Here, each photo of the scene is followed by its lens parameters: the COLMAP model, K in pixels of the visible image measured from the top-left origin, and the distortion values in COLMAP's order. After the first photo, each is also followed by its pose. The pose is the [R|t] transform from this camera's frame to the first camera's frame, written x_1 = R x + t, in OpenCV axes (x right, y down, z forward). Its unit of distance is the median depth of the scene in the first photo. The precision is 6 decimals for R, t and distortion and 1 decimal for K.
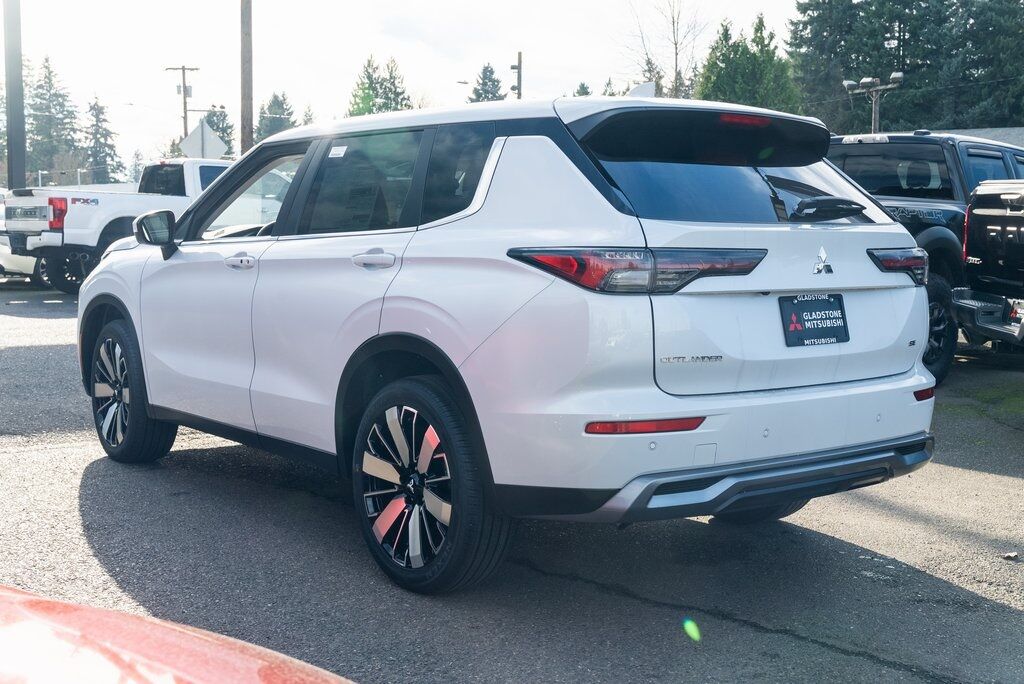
lens RADIAL K [[1256.0, 0, 515.5], [0, 1256.0, 343.2], [0, 0, 1]] dist [0.024591, 0.000000]
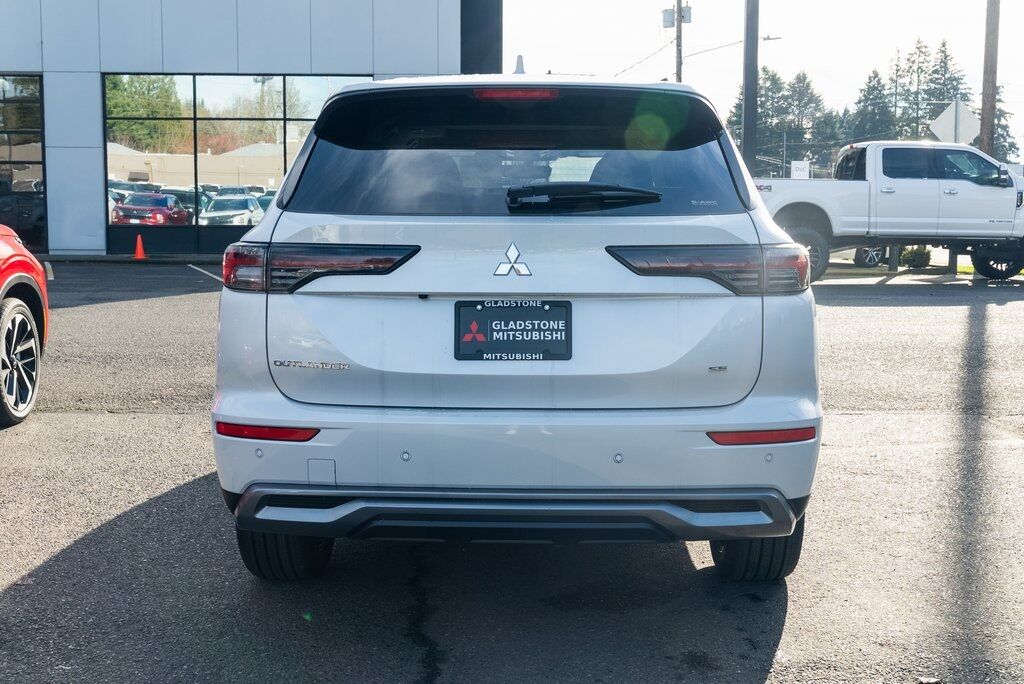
lens RADIAL K [[1256.0, 0, 512.5], [0, 1256.0, 338.3], [0, 0, 1]] dist [0.024591, 0.000000]
pose [[0.768253, 0.057561, -0.637553, 0.766025], [-0.051546, 0.998278, 0.028015, -0.036572], [0.638067, 0.011341, 0.769897, 0.355948]]
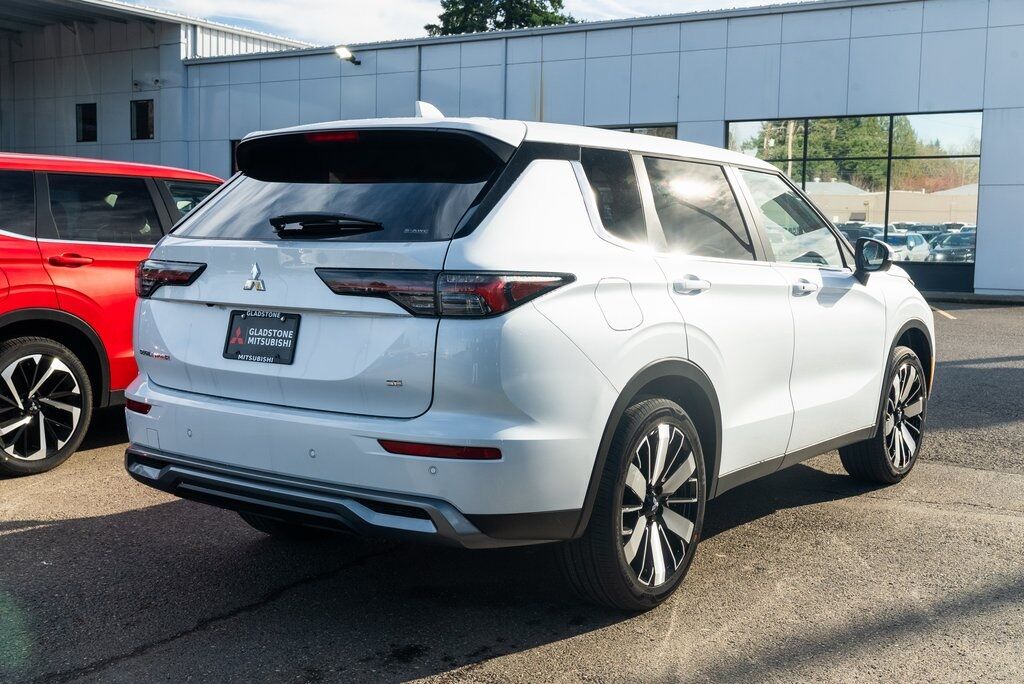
lens RADIAL K [[1199.8, 0, 514.6], [0, 1199.8, 346.2], [0, 0, 1]] dist [0.010351, 0.000000]
pose [[0.278984, 0.081515, -0.956830, 1.192712], [-0.100316, 0.993413, 0.055383, -0.083139], [0.955042, 0.080535, 0.285324, 0.917032]]
